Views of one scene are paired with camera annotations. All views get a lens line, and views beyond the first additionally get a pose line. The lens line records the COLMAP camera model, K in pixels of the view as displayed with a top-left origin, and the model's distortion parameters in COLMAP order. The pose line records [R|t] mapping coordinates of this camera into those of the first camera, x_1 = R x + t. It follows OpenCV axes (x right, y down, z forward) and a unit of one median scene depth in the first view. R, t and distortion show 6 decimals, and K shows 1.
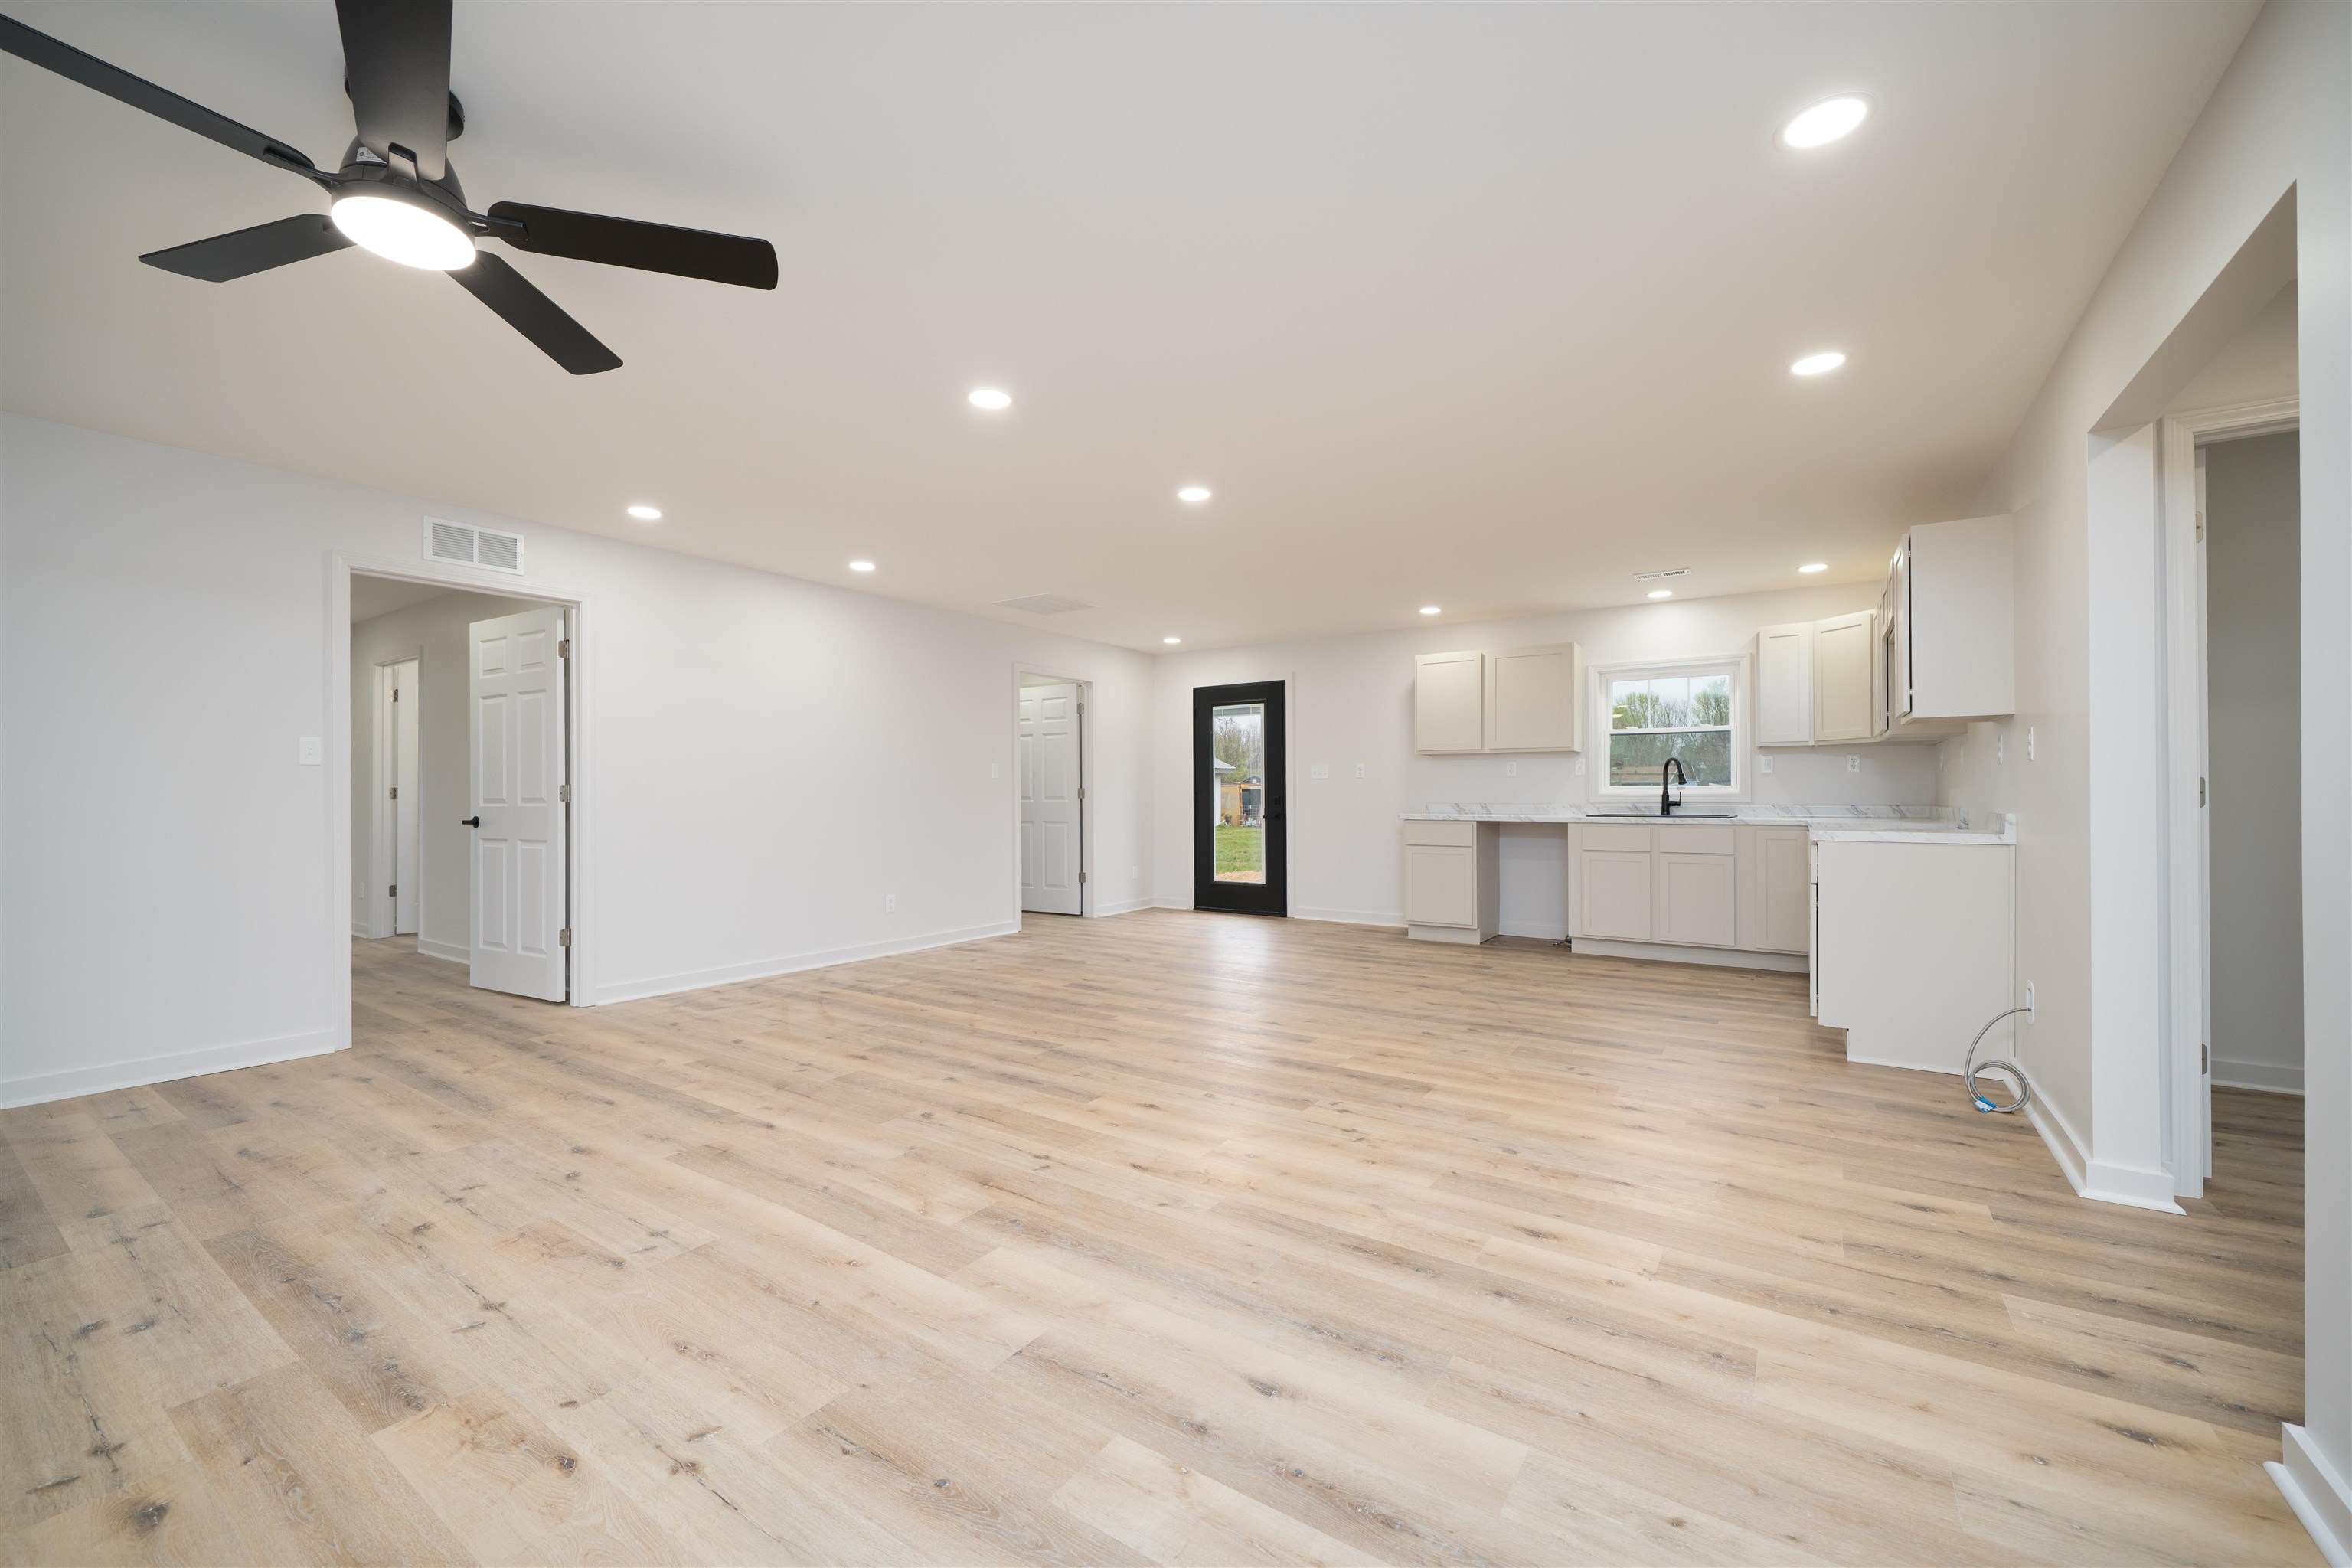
lens RADIAL K [[937.7, 0, 1158.7], [0, 937.7, 791.6], [0, 0, 1]] dist [-0.002521, -0.000521]
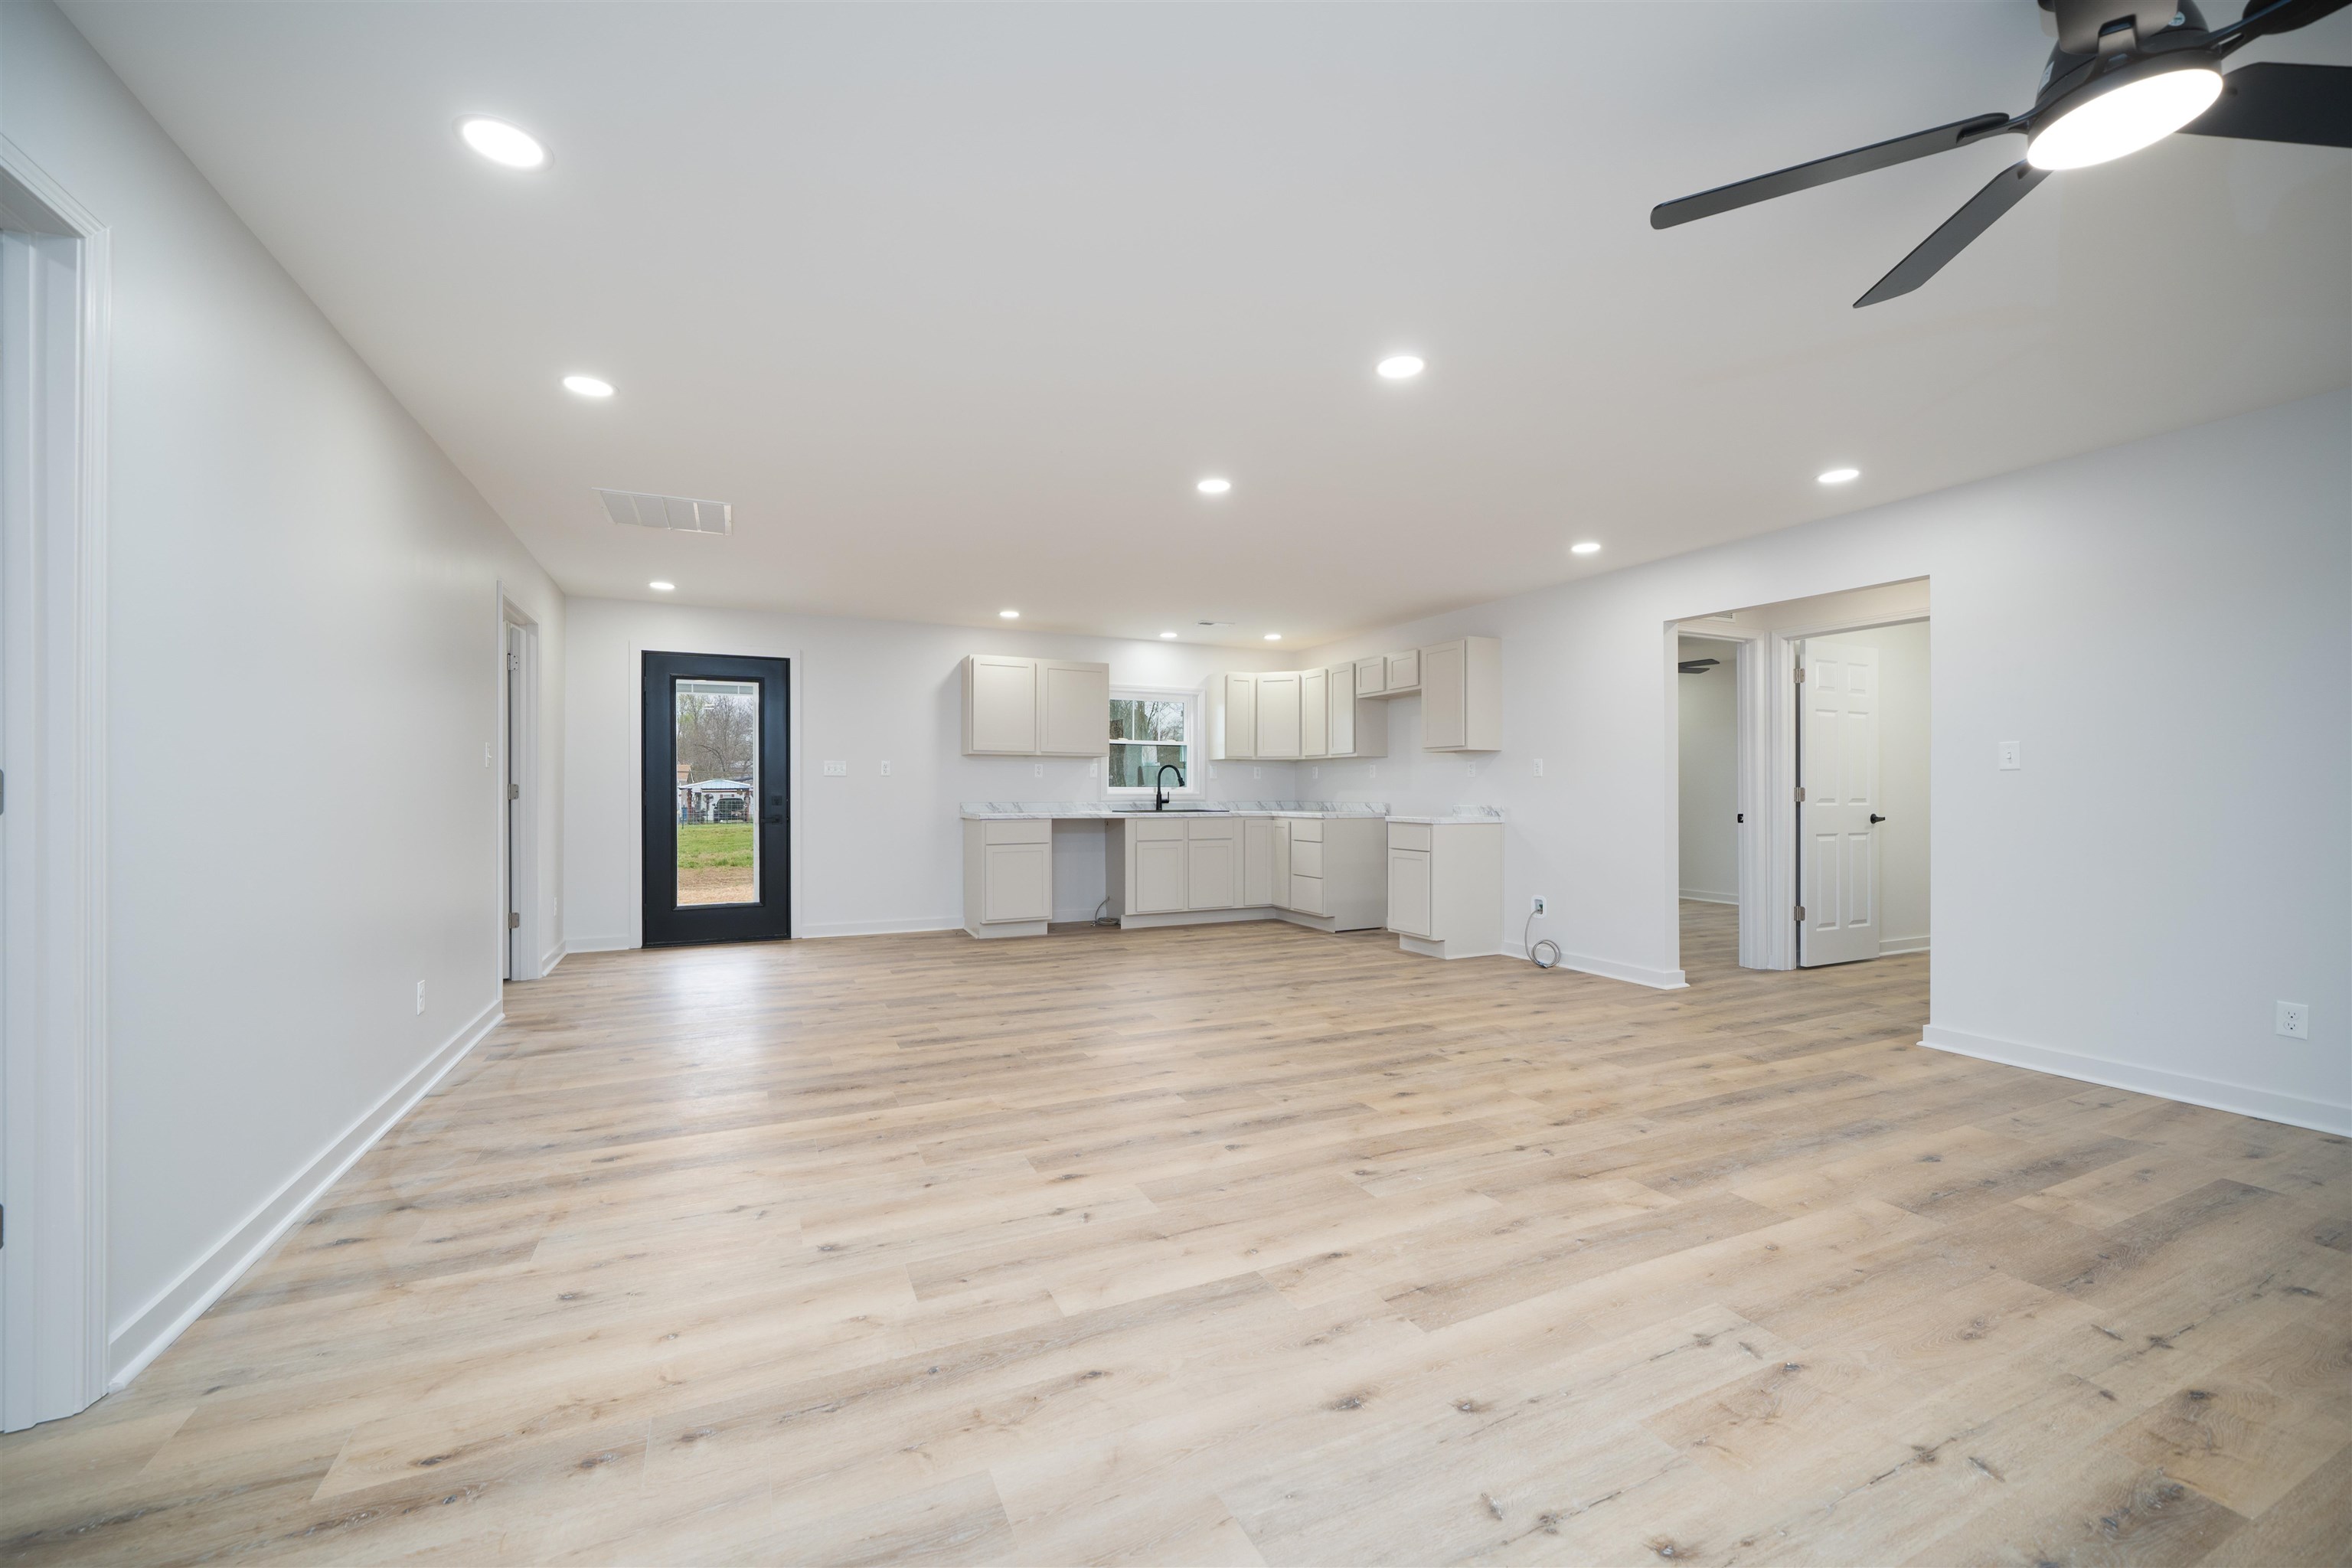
lens RADIAL K [[927.3, 0, 1176.0], [0, 927.3, 784.0], [0, 0, 1]] dist [-0.001382, -0.000246]
pose [[0.502753, 0.009477, 0.864378, -0.992610], [-0.004890, 0.999955, -0.008120, -0.000865], [-0.864416, -0.000145, 0.502777, 0.672783]]
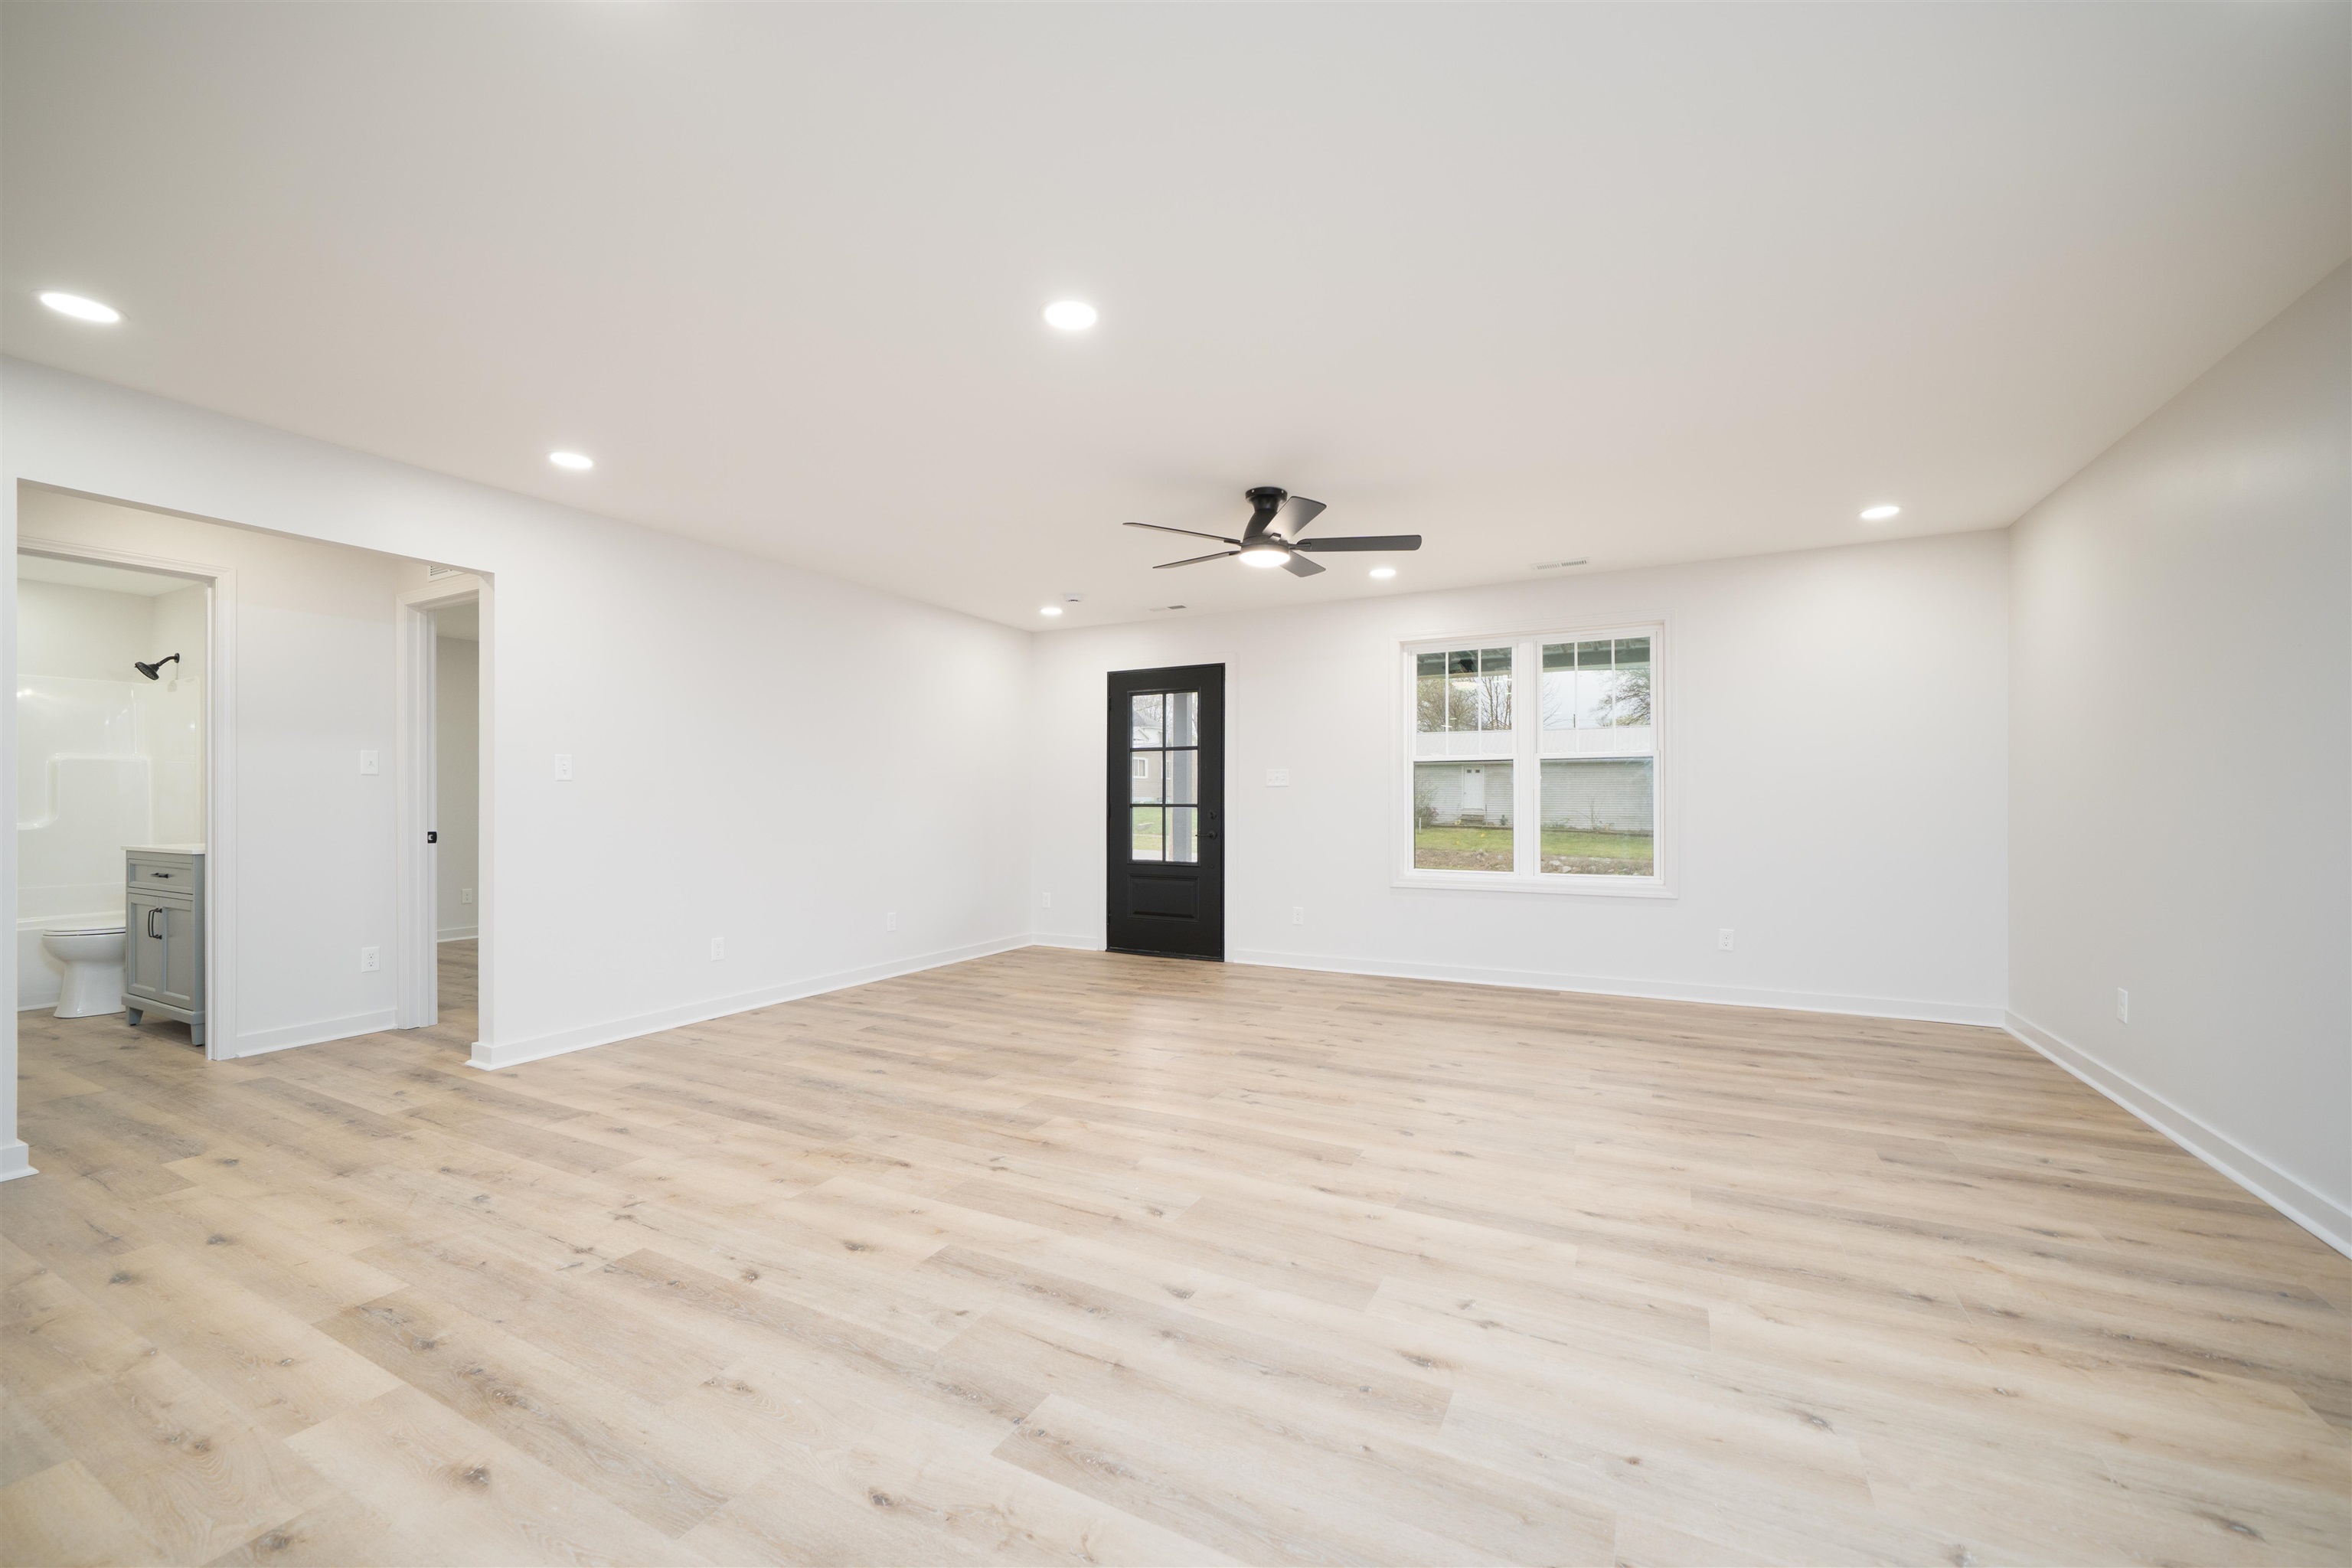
lens RADIAL K [[937.7, 0, 1158.7], [0, 937.7, 791.6], [0, 0, 1]] dist [-0.002521, -0.000521]
pose [[-0.993859, 0.000934, -0.110647, -0.151859], [0.002292, 0.999924, -0.012151, 0.000422], [0.110628, -0.012330, -0.993785, 1.665915]]
